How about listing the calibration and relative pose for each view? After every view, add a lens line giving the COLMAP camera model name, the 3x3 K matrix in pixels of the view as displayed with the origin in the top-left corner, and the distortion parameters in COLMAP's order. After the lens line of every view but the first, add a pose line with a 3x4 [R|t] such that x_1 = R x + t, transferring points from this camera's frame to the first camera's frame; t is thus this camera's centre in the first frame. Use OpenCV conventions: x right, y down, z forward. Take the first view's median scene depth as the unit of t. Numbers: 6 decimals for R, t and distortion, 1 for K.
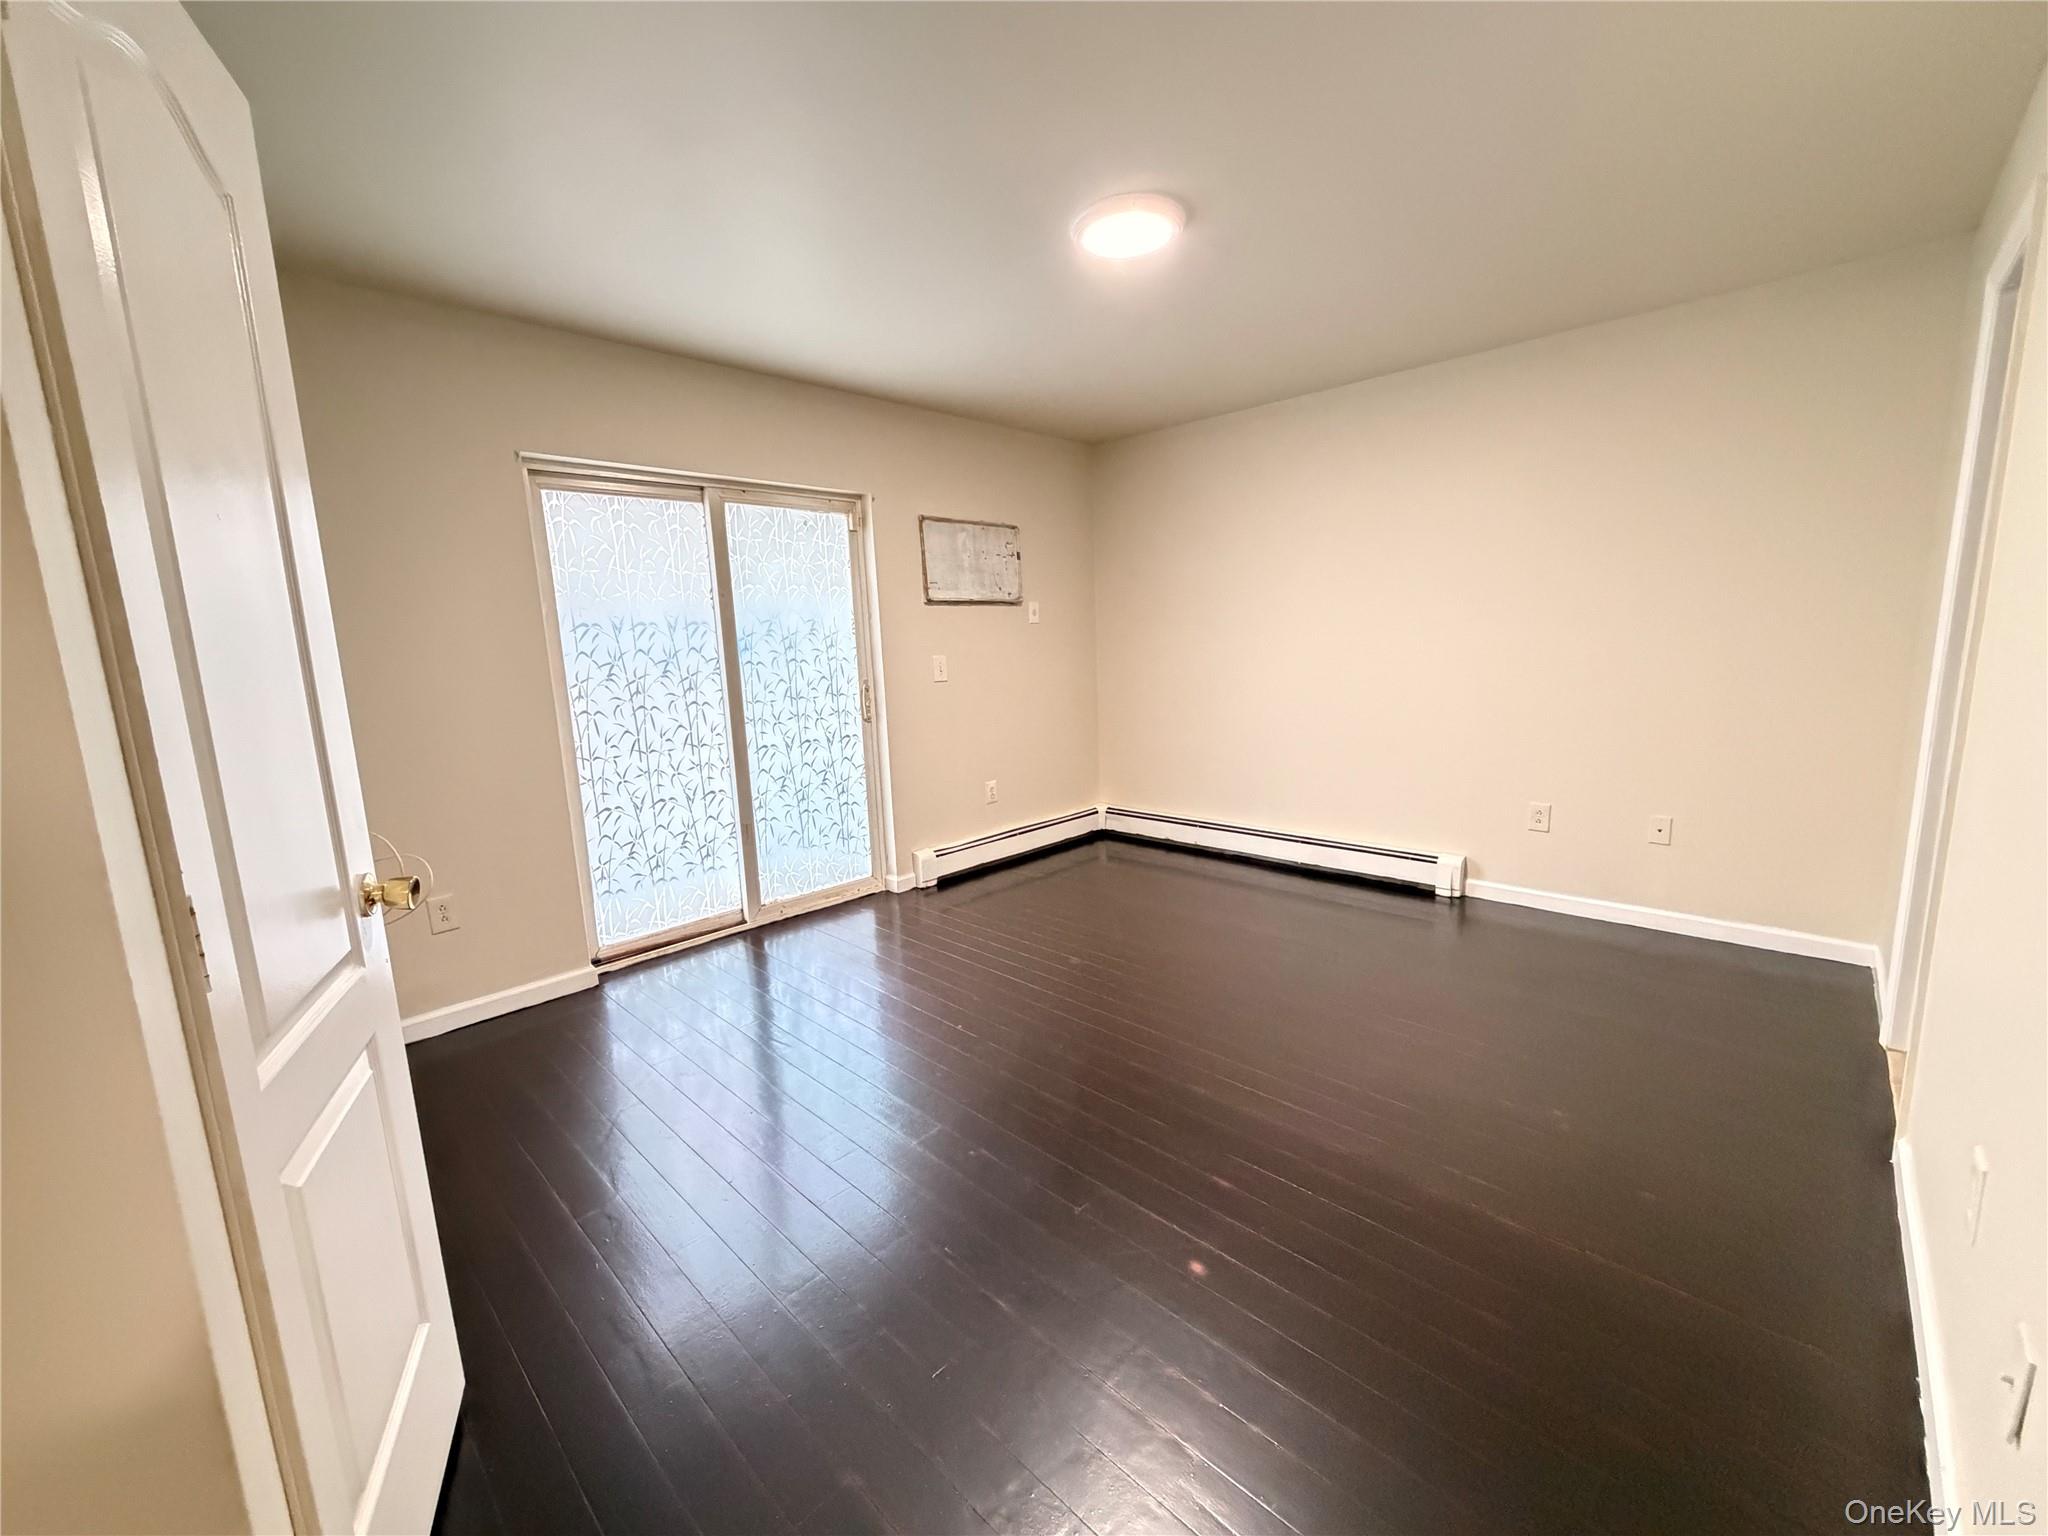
lens RADIAL K [[811.6, 0, 1036.2], [0, 811.6, 773.4], [0, 0, 1]] dist [-0.004502, -0.000188]
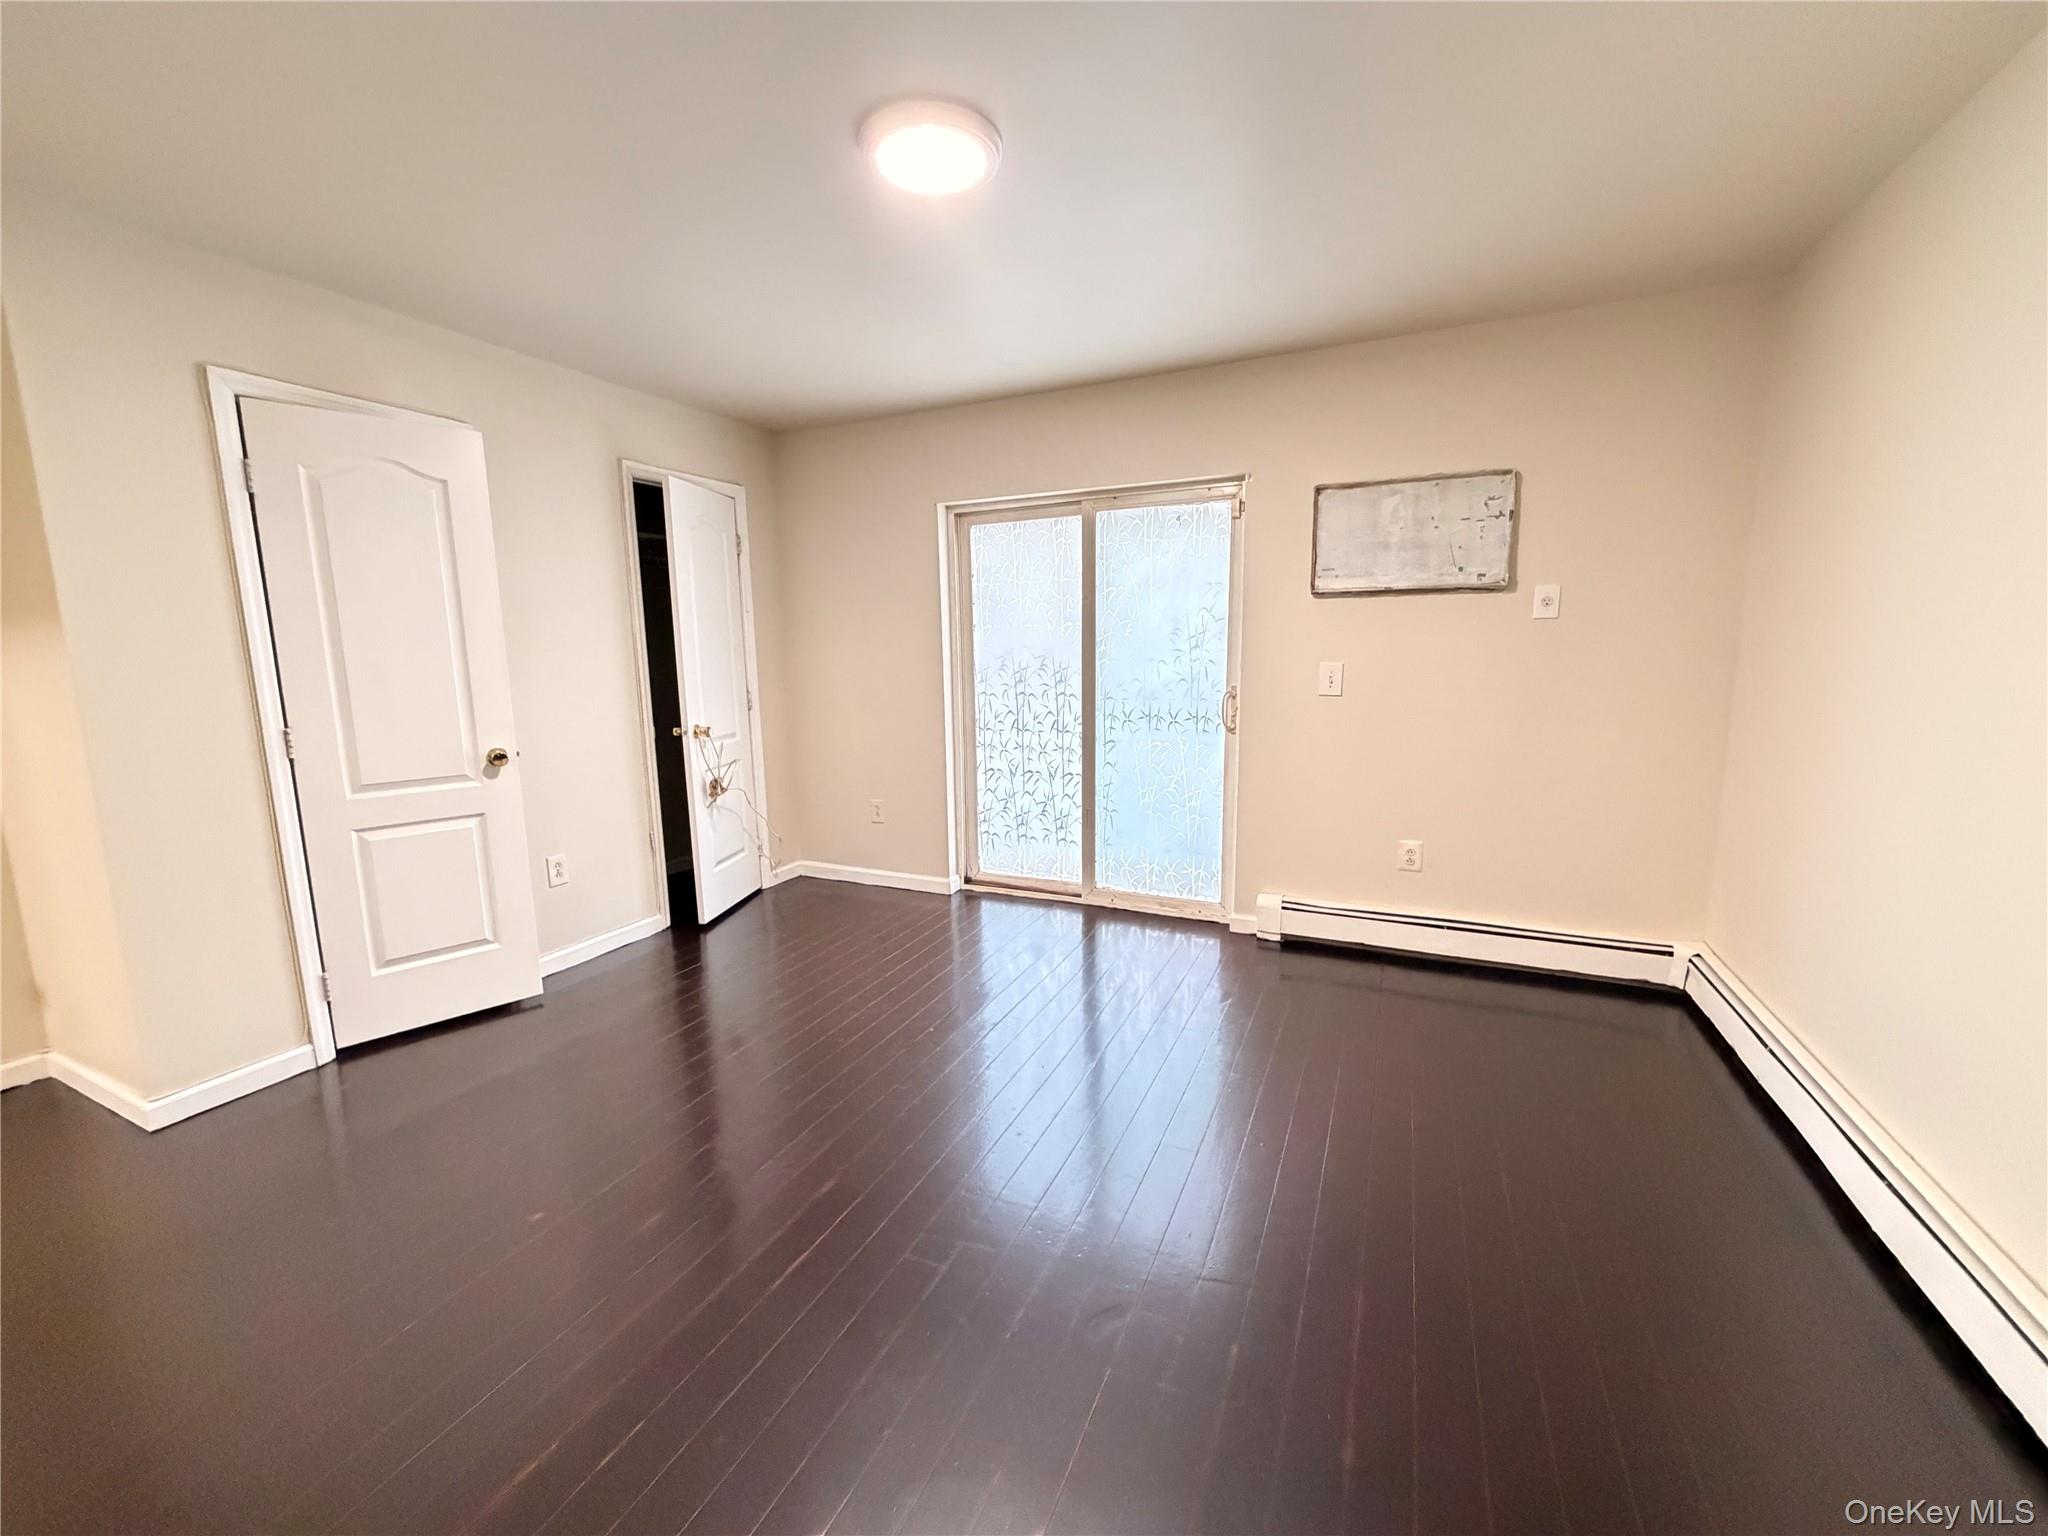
lens RADIAL K [[811.6, 0, 1028.4], [0, 811.6, 765.5], [0, 0, 1]] dist [-0.004502, -0.000188]
pose [[0.324773, 0.171708, -0.930075, 0.584342], [-0.150216, 0.980264, 0.128520, -0.115708], [0.933787, 0.097973, 0.344157, 0.519771]]
